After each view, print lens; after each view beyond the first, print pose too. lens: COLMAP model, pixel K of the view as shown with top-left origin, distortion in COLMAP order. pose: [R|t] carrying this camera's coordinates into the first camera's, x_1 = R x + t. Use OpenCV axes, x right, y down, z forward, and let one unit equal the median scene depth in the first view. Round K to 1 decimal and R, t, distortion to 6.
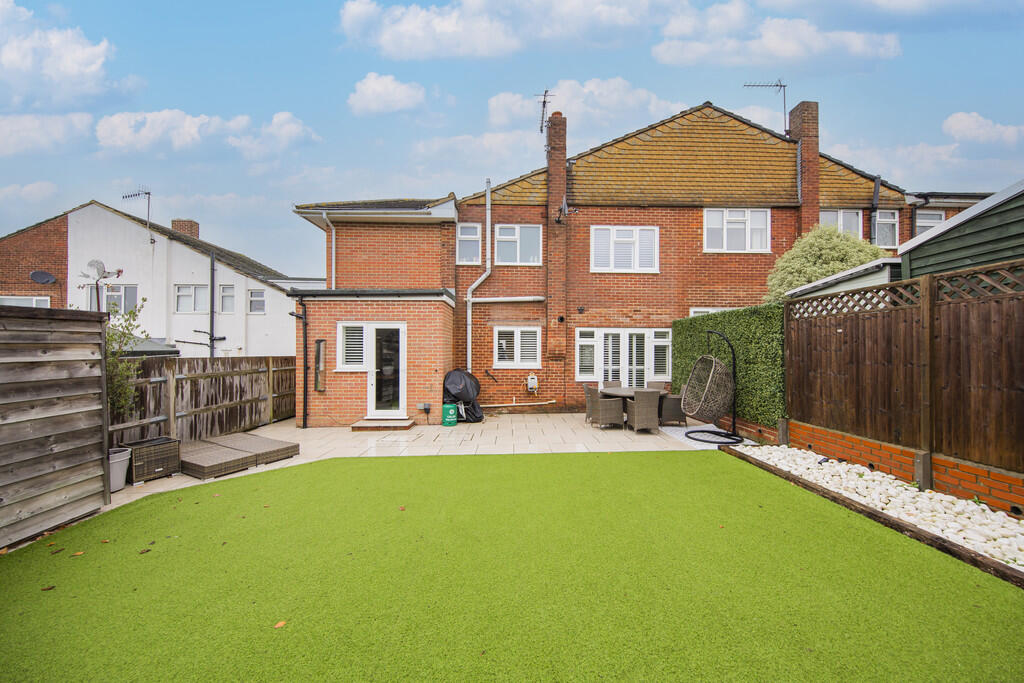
lens RADIAL K [[372.8, 0, 512.5], [0, 372.8, 345.2], [0, 0, 1]] dist [0.001611, 0.000027]
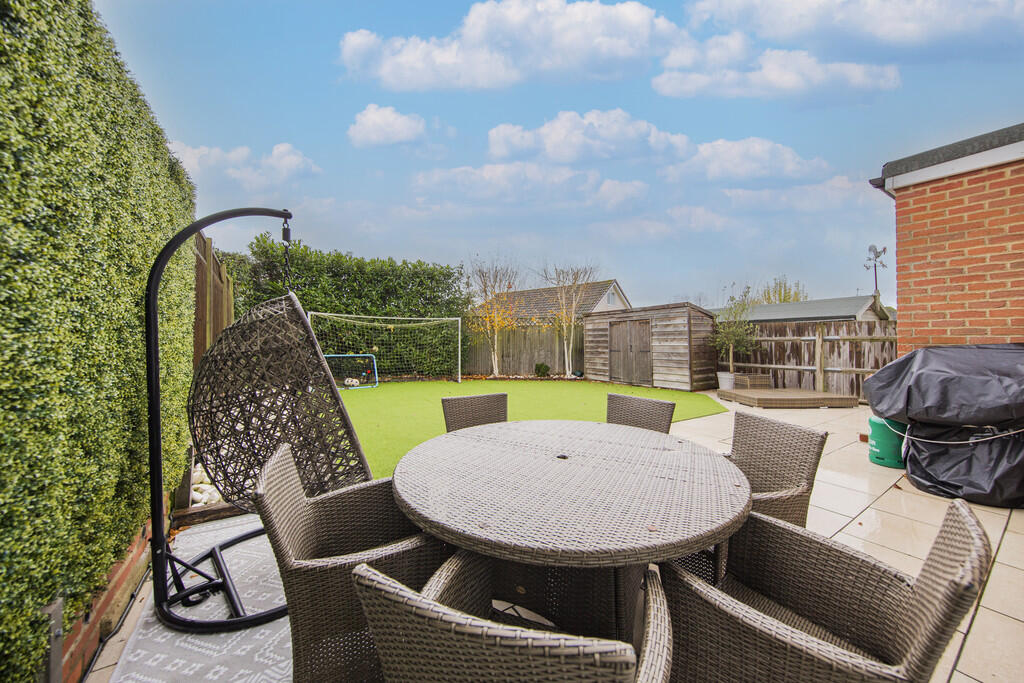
lens RADIAL K [[372.8, 0, 513.2], [0, 372.8, 340.5], [0, 0, 1]] dist [0.001611, 0.000027]
pose [[-0.848717, 0.008603, -0.528777, 0.593826], [0.010698, 0.999942, -0.000902, 0.083296], [0.528738, -0.006422, -0.848761, 1.456016]]
